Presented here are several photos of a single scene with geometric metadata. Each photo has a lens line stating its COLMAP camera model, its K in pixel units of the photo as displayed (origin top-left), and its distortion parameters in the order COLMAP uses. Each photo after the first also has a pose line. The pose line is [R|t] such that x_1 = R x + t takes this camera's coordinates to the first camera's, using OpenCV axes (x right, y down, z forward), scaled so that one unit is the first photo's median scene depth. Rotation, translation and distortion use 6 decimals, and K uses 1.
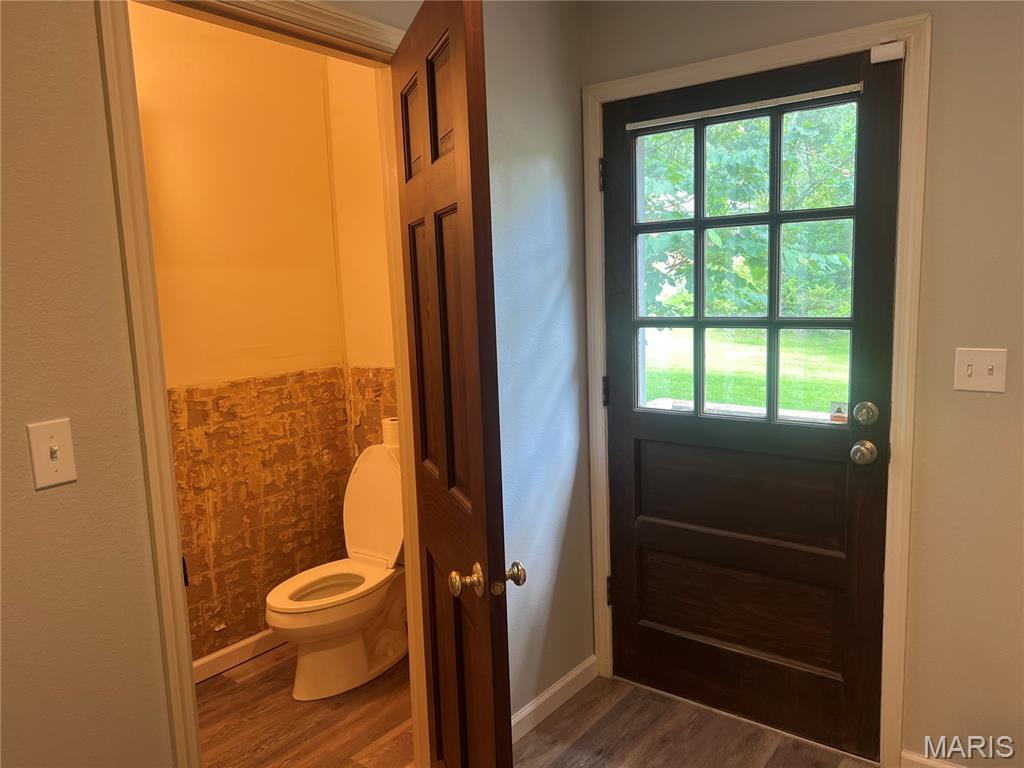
lens RADIAL K [[769.4, 0, 512.6], [0, 769.4, 386.1], [0, 0, 1]] dist [0.072093, -0.076886]
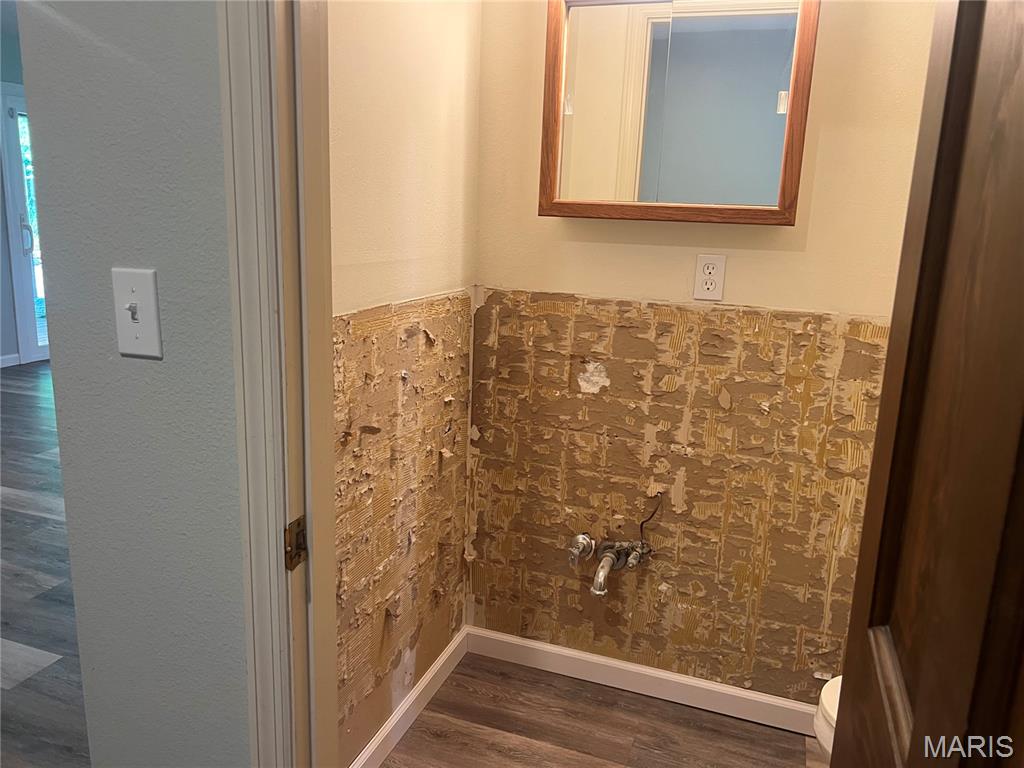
lens RADIAL K [[769.4, 0, 512.1], [0, 769.4, 382.2], [0, 0, 1]] dist [0.072093, -0.076886]
pose [[0.306559, 0.248978, -0.918712, 0.104285], [-0.170256, 0.963961, 0.204429, -0.029947], [0.936501, 0.093747, 0.337901, 0.510164]]
